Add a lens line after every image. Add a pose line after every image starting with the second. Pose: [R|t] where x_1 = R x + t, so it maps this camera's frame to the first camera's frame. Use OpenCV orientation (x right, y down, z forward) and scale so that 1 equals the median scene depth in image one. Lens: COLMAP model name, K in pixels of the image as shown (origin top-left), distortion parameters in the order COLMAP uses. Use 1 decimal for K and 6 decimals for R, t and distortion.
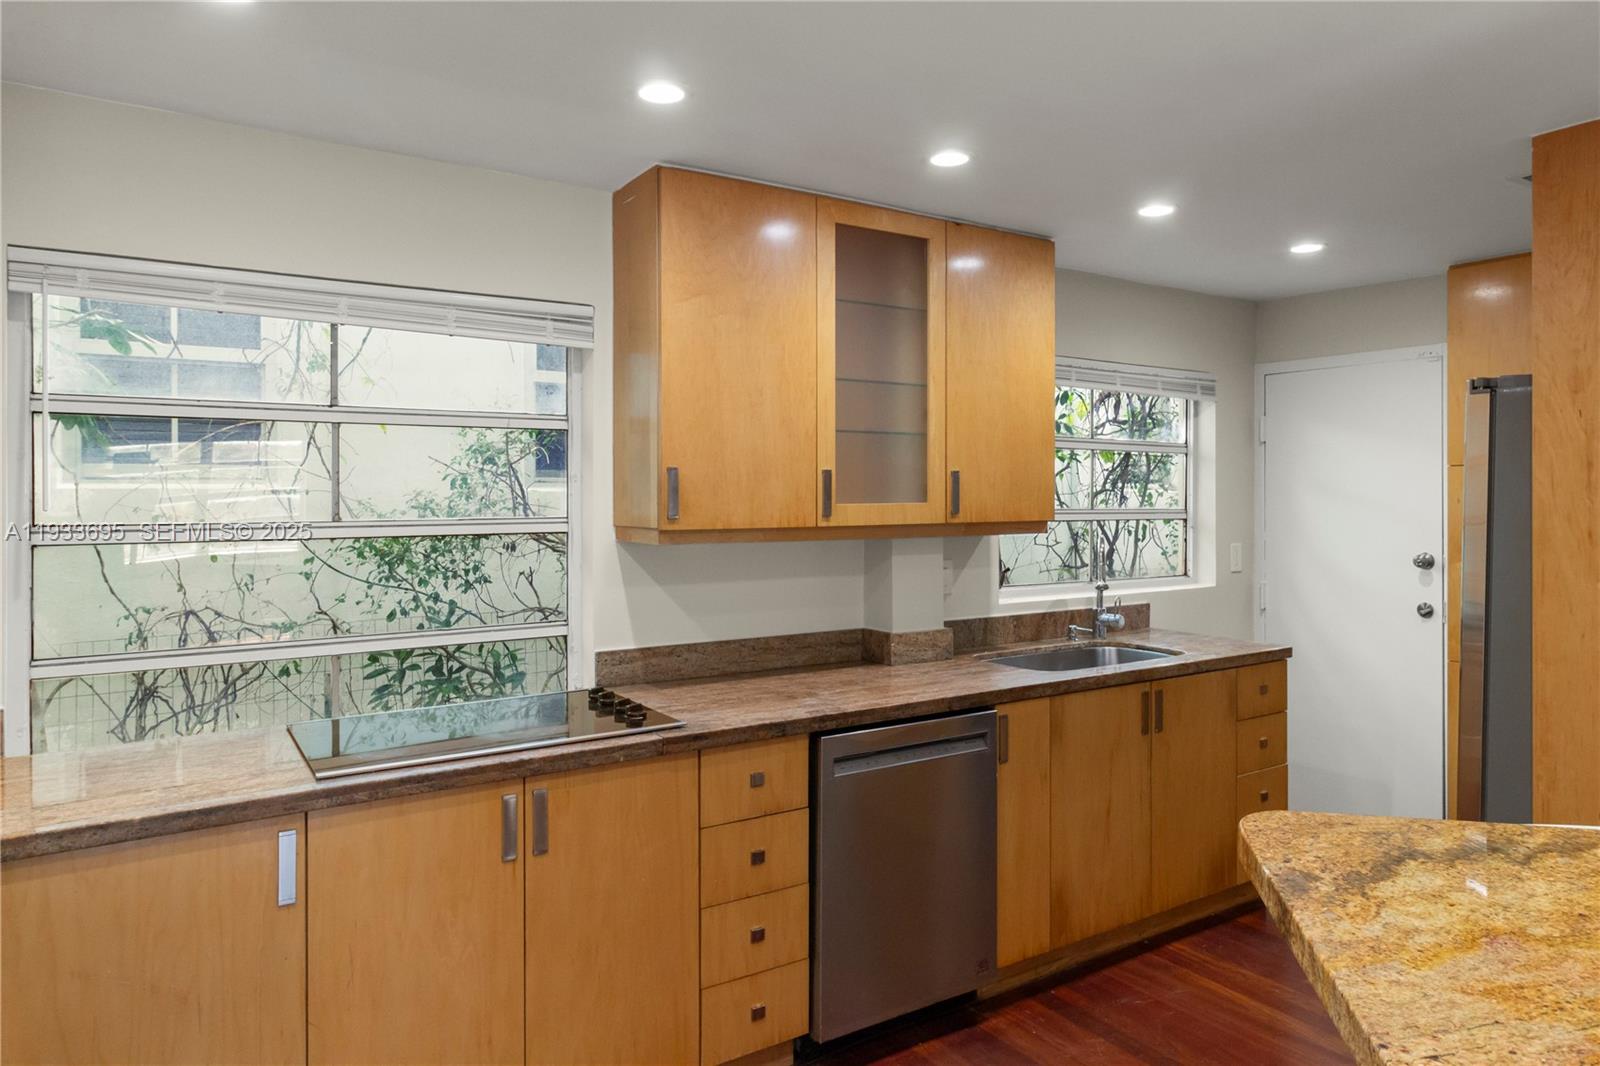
lens RADIAL K [[1025.3, 0, 818.3], [0, 1025.3, 505.8], [0, 0, 1]] dist [-0.000351, 0.000755]
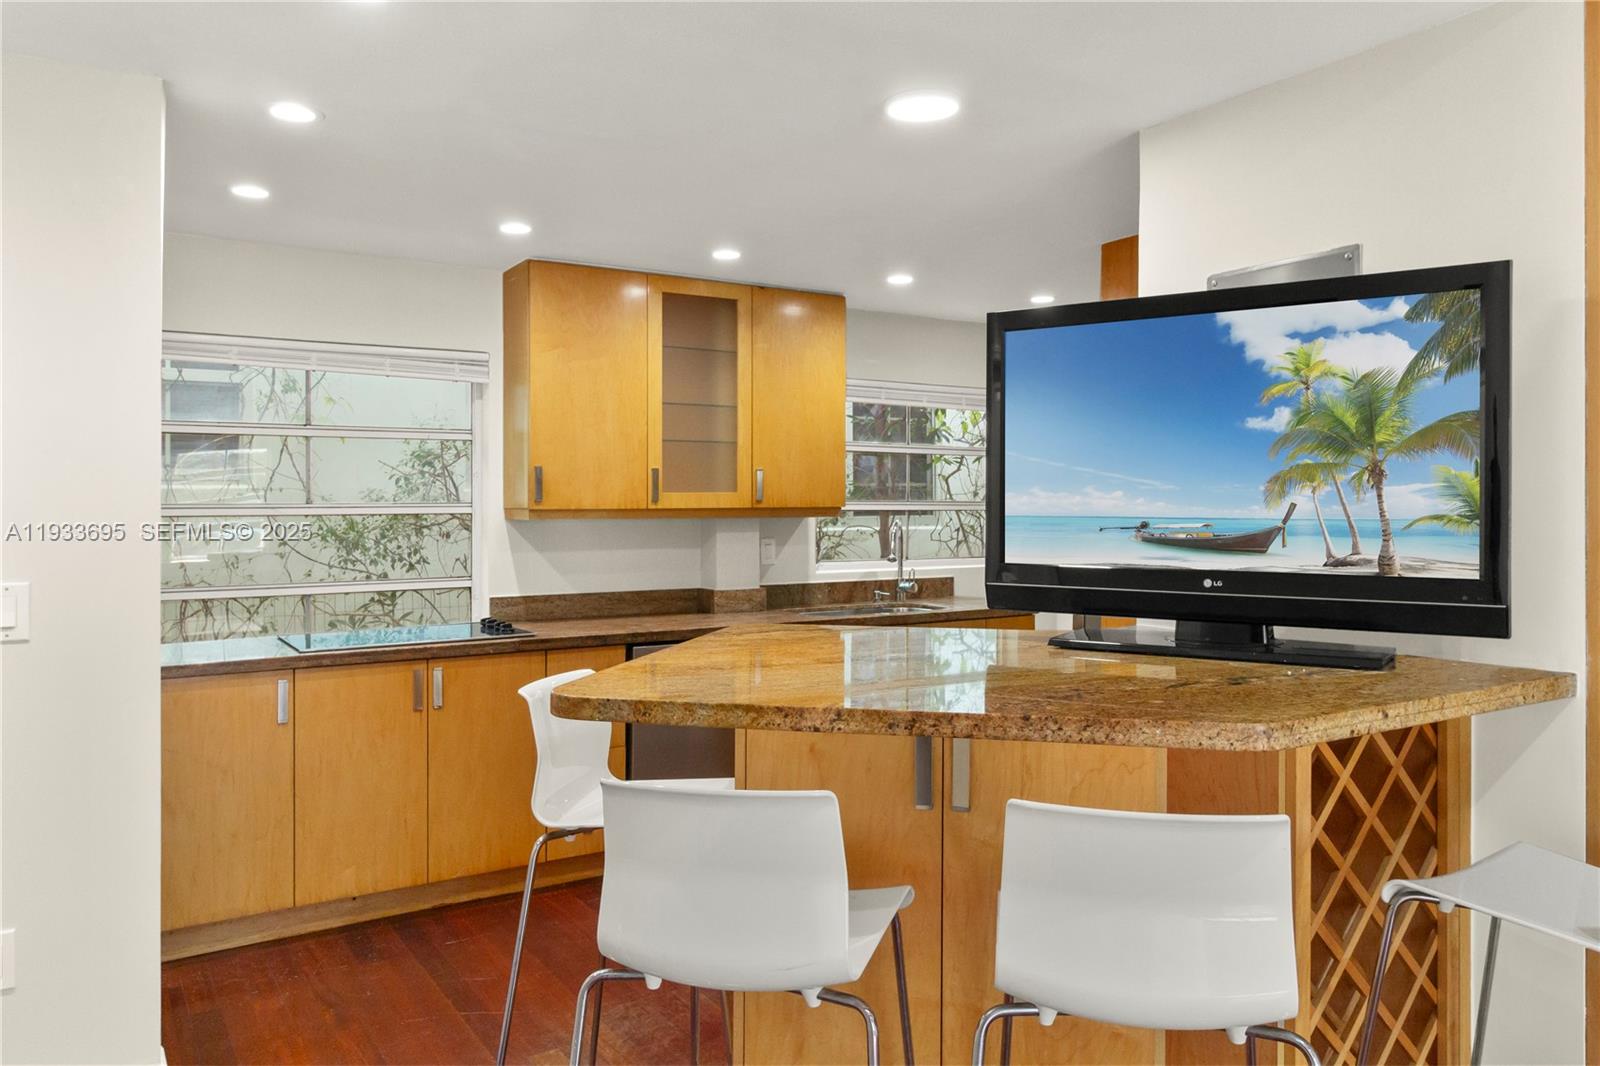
lens RADIAL K [[1150.7, 0, 805.0], [0, 1150.7, 507.5], [0, 0, 1]] dist [0.006099, 0.002154]
pose [[0.999782, -0.002100, -0.020769, 0.229777], [0.001920, 0.999960, -0.008704, 0.030427], [0.020786, 0.008662, 0.999746, -0.531886]]
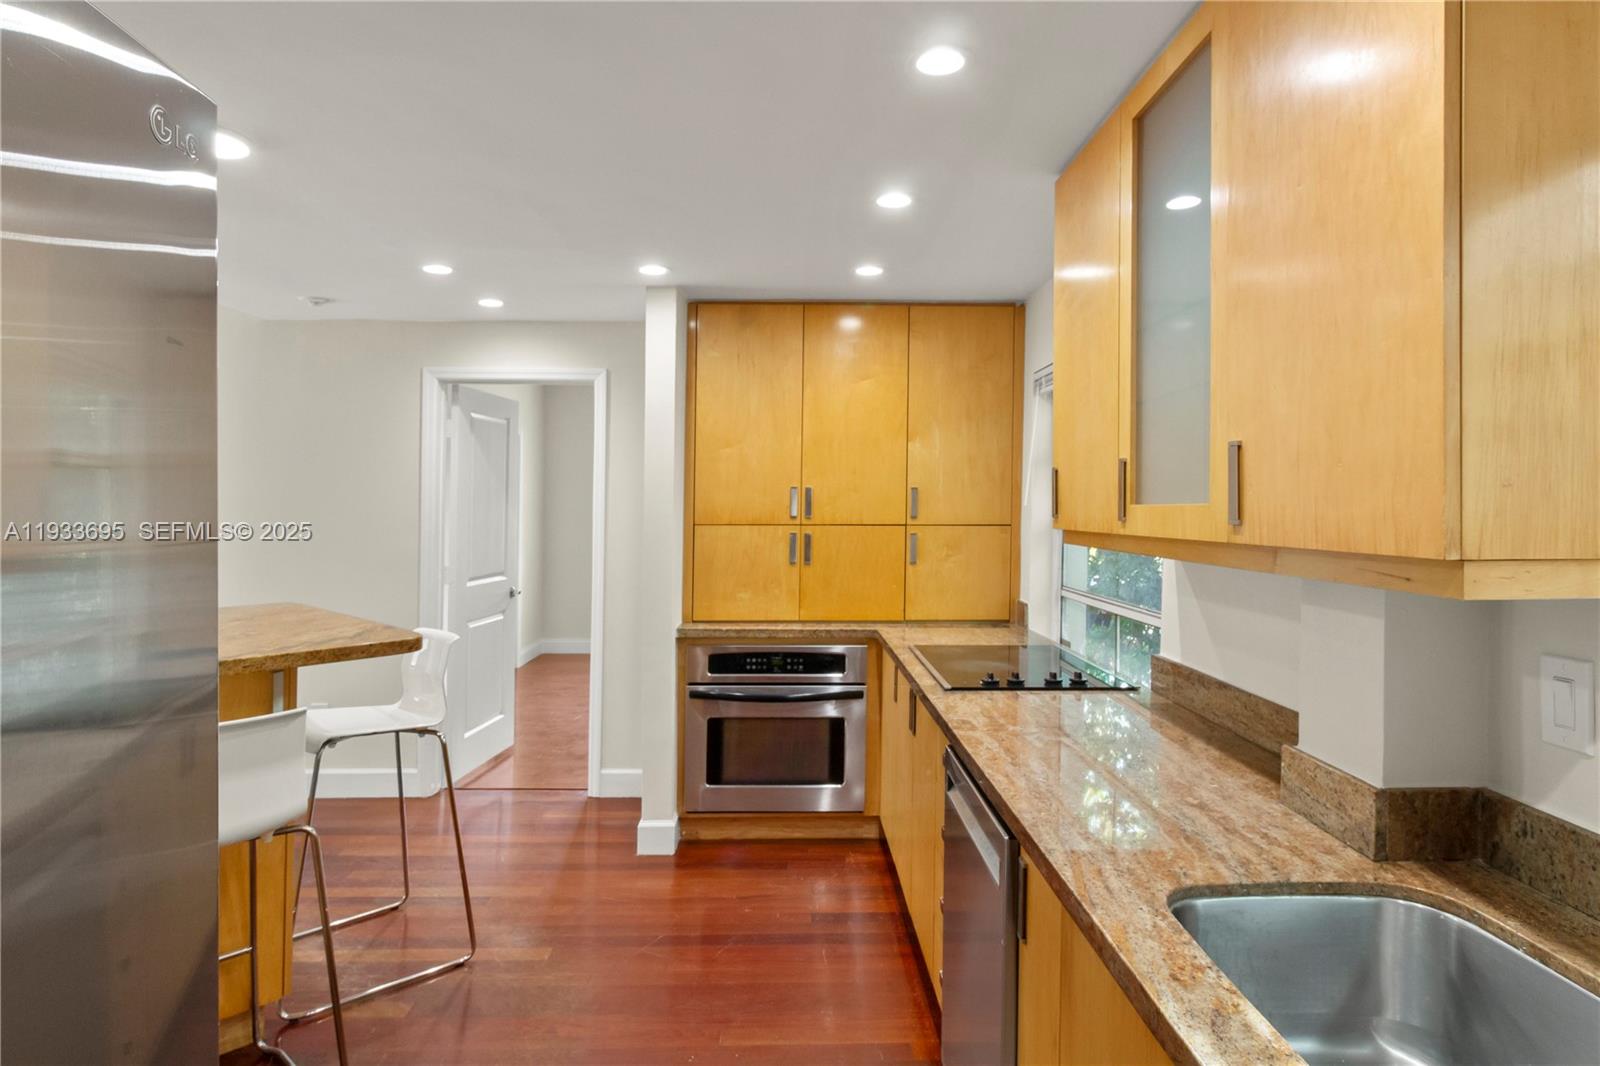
lens RADIAL K [[885.5, 0, 800.8], [0, 885.5, 485.1], [0, 0, 1]] dist [0.000494, -0.000032]
pose [[-0.539839, -0.019284, -0.841547, 0.632069], [-0.011271, 0.999814, -0.015680, -0.002612], [0.841693, 0.001020, -0.539956, 1.077627]]
